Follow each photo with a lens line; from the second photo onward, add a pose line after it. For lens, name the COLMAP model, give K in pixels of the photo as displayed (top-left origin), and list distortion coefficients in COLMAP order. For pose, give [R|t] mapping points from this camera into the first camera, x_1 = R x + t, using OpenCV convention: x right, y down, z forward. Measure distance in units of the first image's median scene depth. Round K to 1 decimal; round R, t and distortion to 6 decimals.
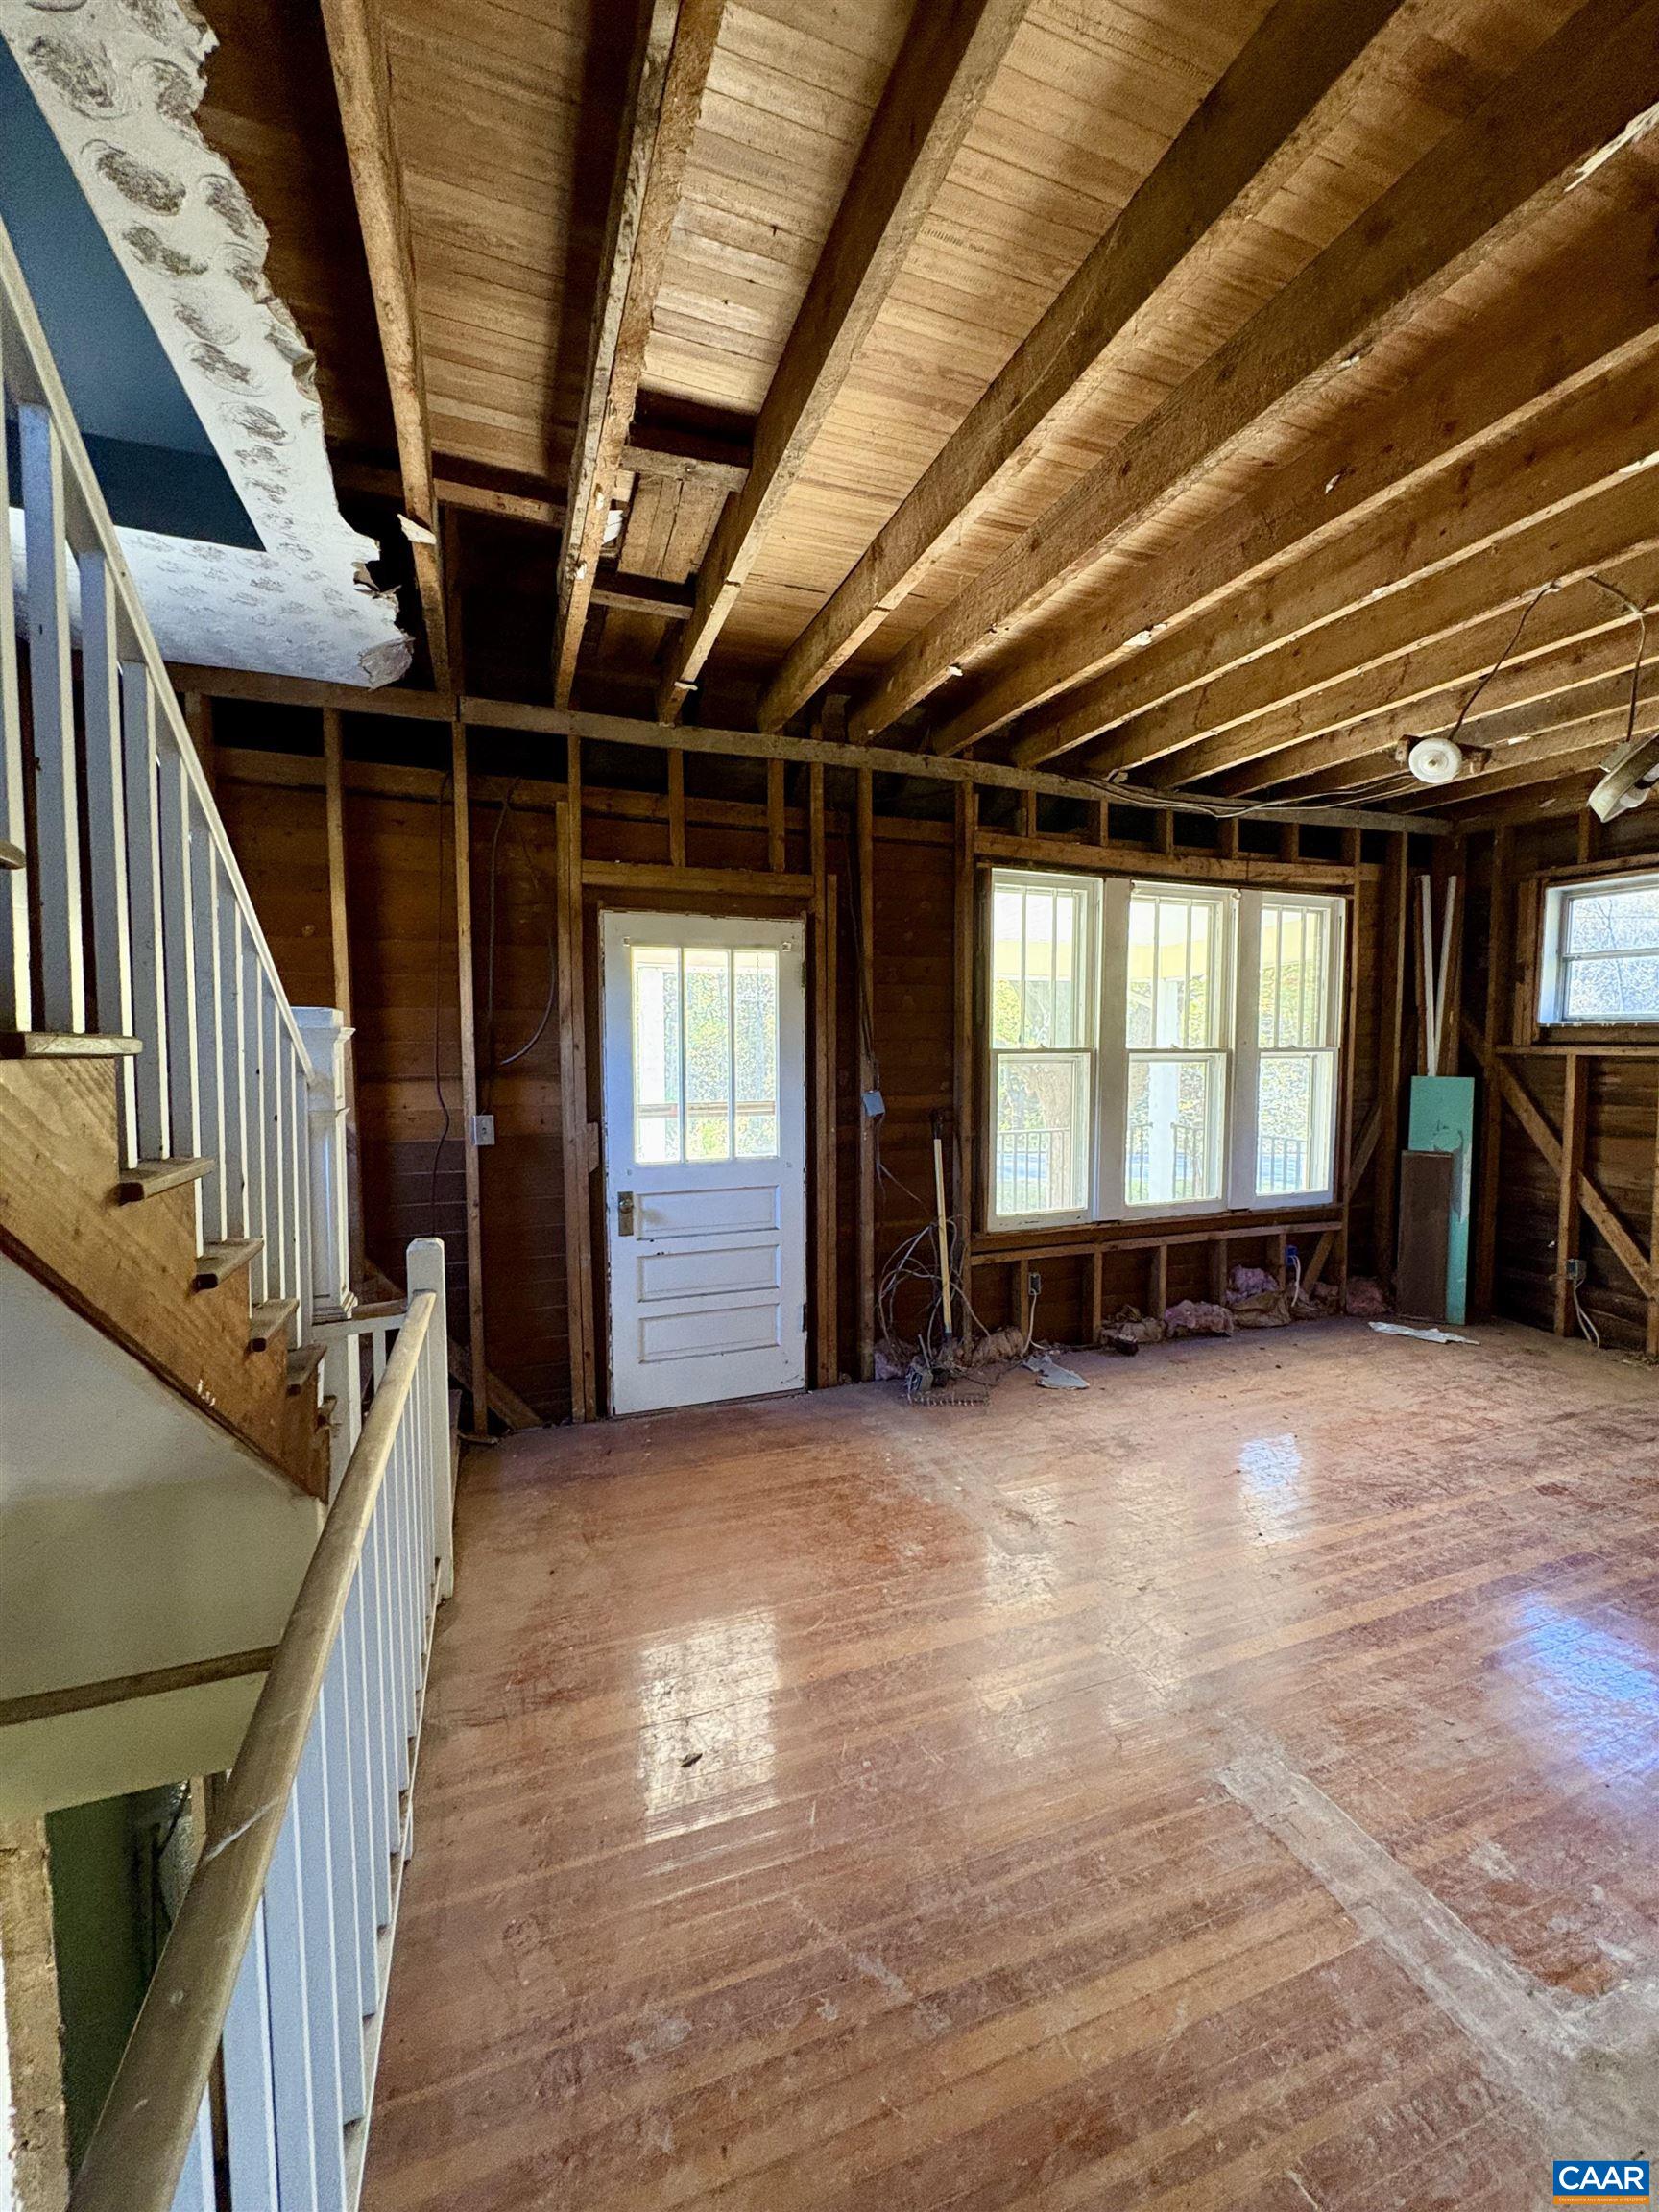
lens RADIAL K [[880.1, 0, 829.9], [0, 880.1, 1107.0], [0, 0, 1]] dist [0.000644, 0.000058]
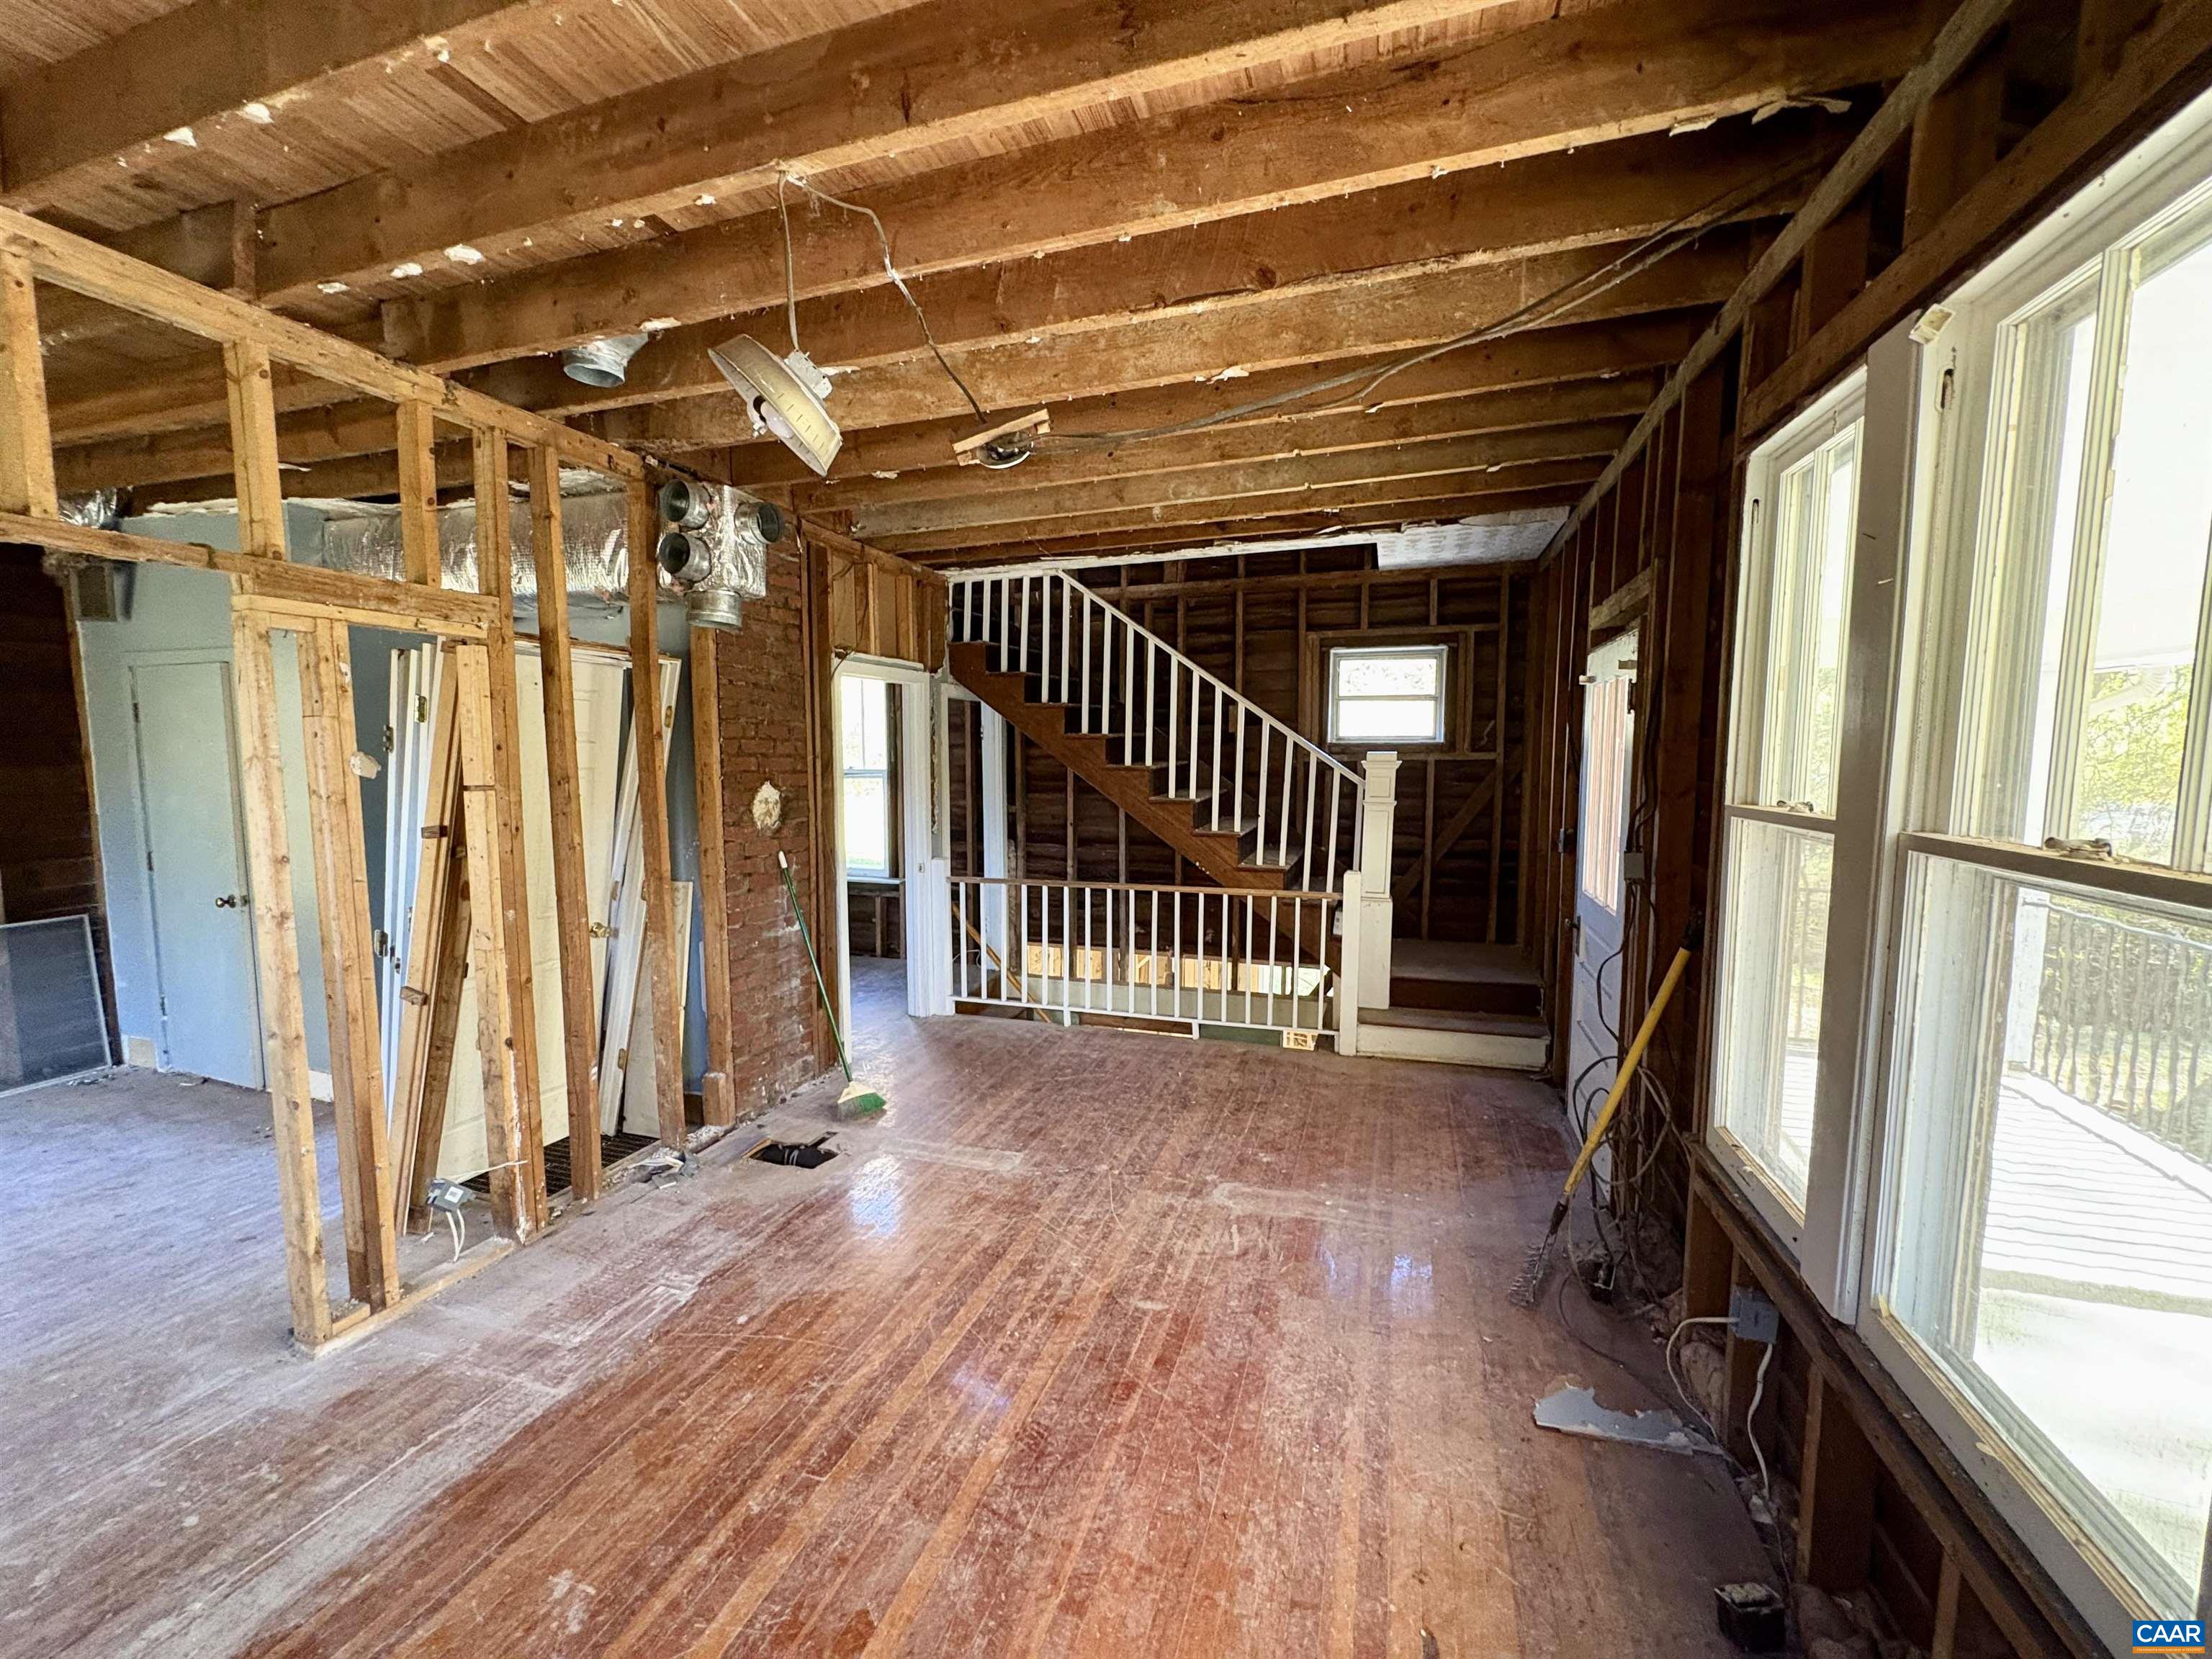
lens RADIAL K [[880.1, 0, 1106.3], [0, 880.1, 829.2], [0, 0, 1]] dist [0.000644, 0.000058]
pose [[-0.623131, 0.071157, -0.778874, 0.794352], [-0.055712, 0.989285, 0.134953, -0.098194], [0.780131, 0.127486, -0.612489, 0.997952]]
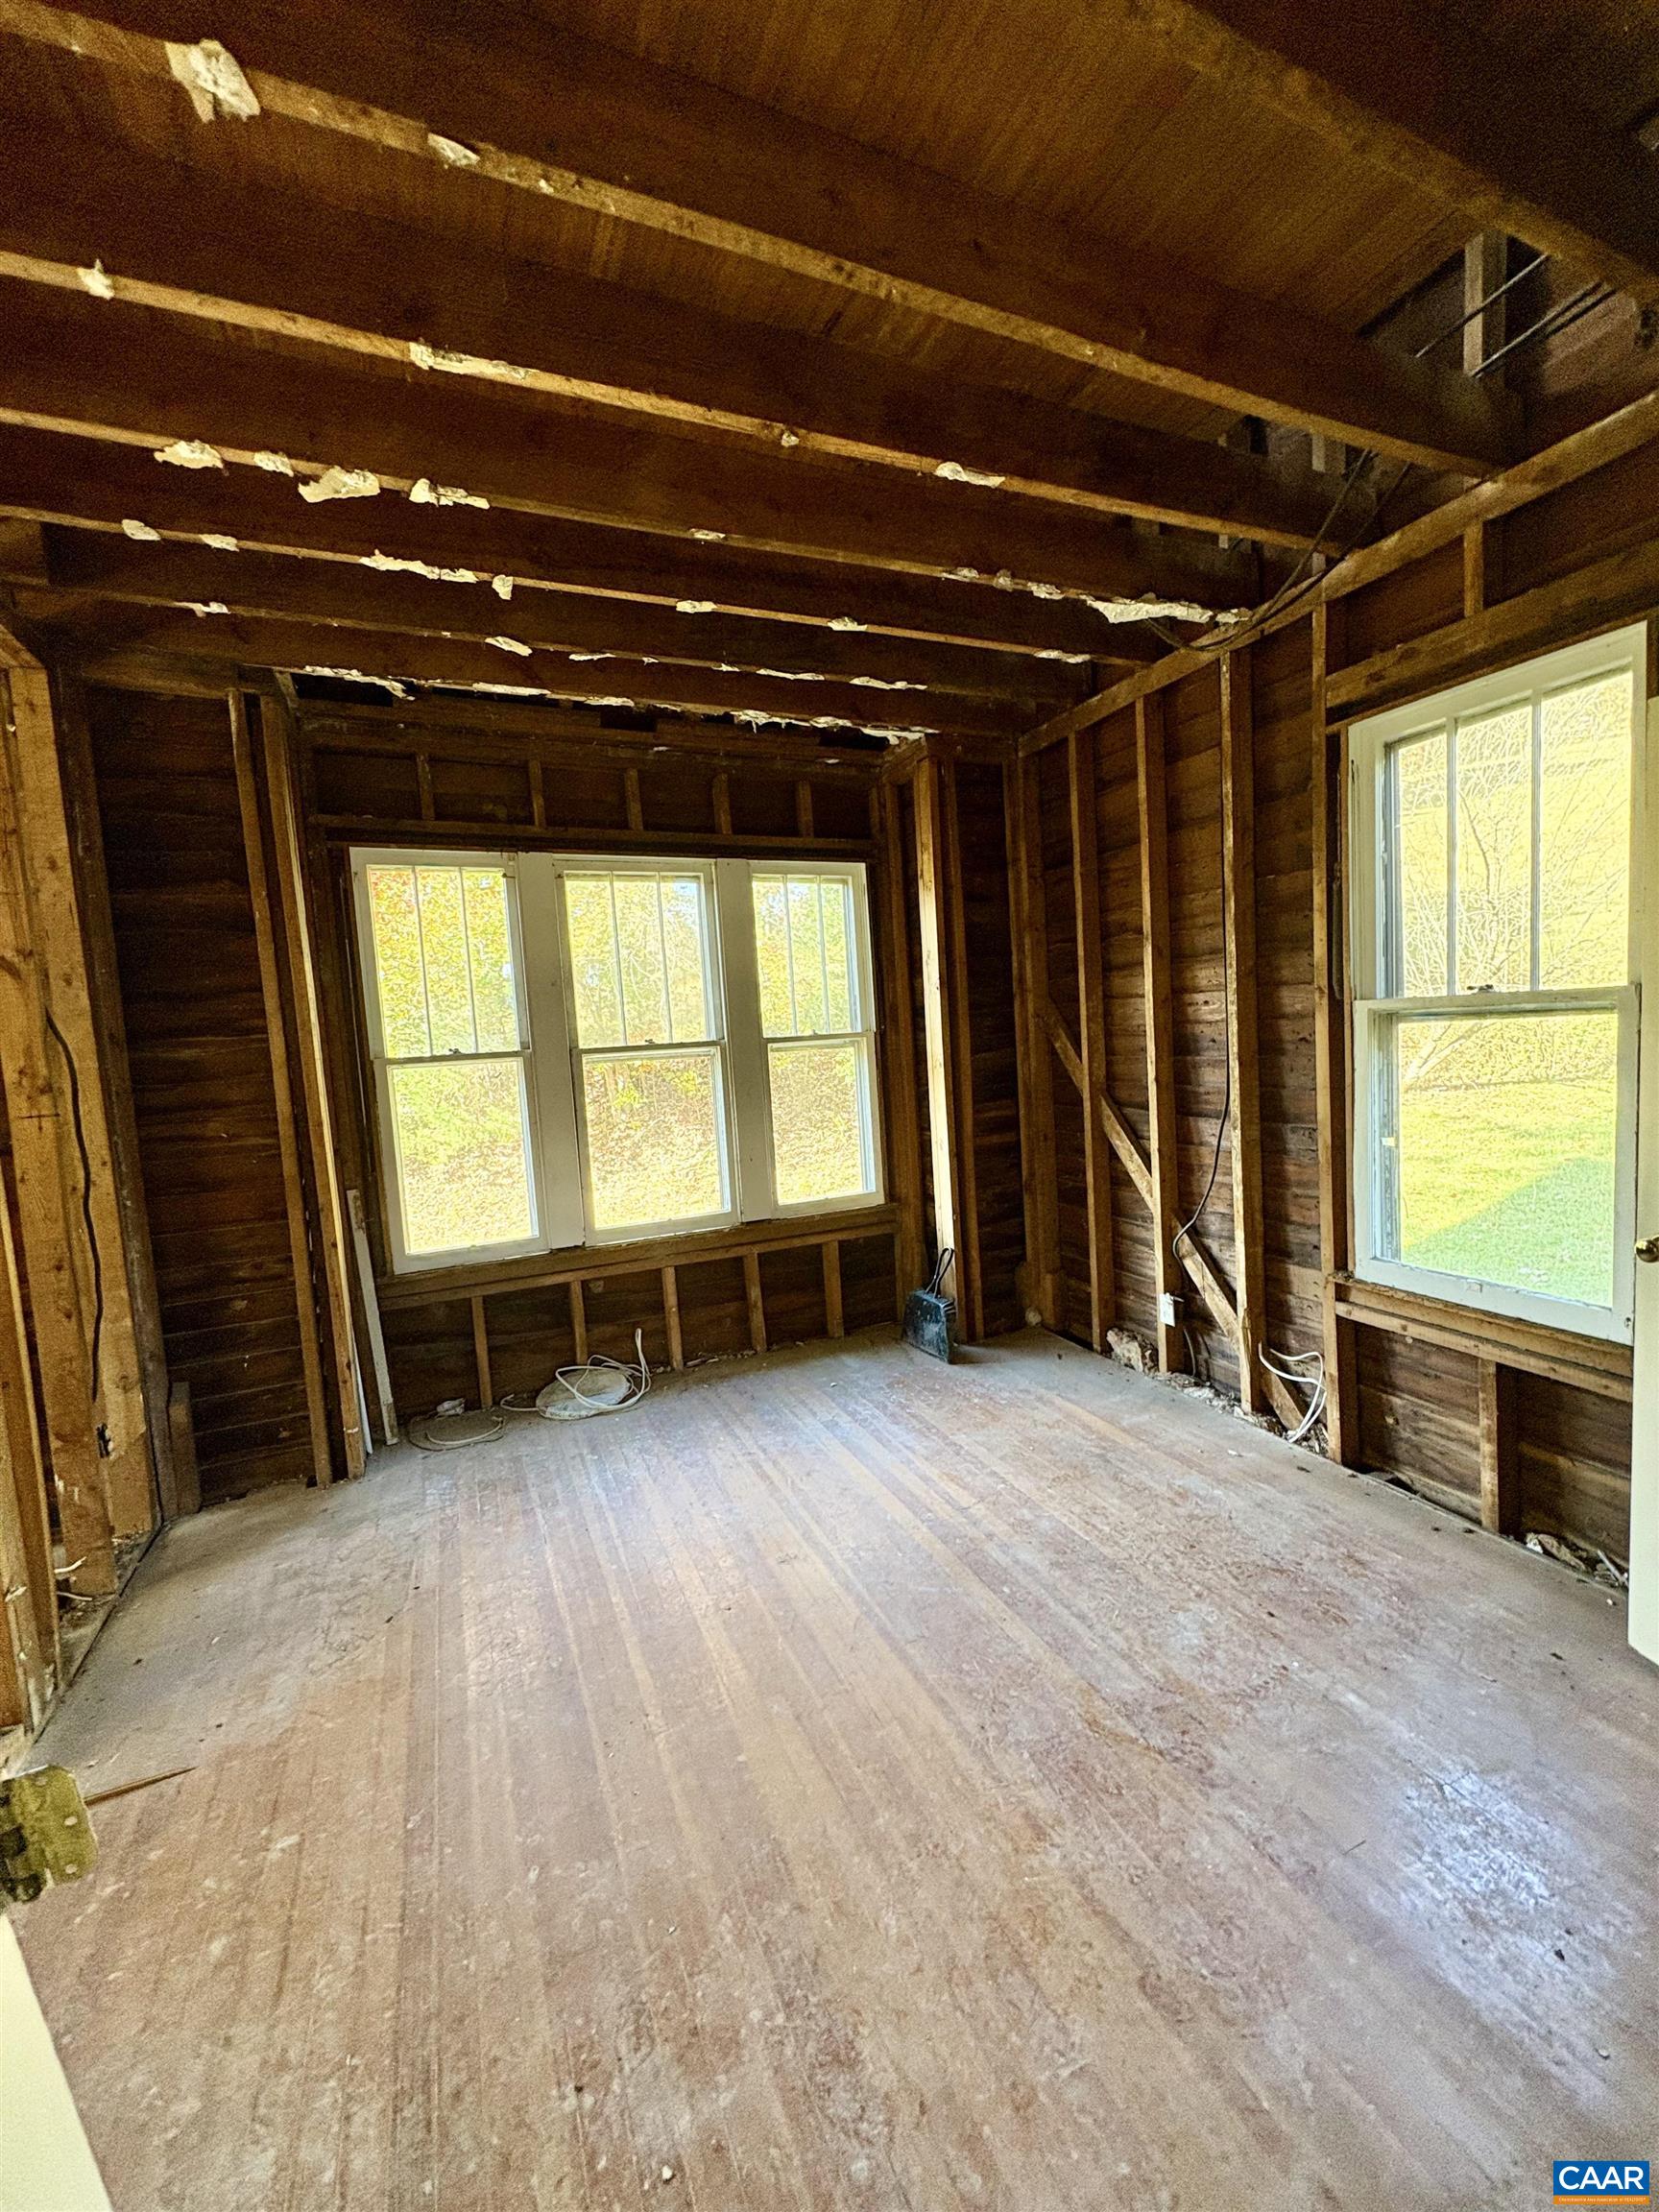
lens RADIAL K [[882.1, 0, 829.3], [0, 882.1, 1108.9], [0, 0, 1]] dist [0.001528, -0.000184]
pose [[-0.063407, -0.077227, 0.994995, 0.455543], [0.128856, 0.988023, 0.084897, 0.023340], [-0.989634, 0.133594, -0.052696, -0.084809]]
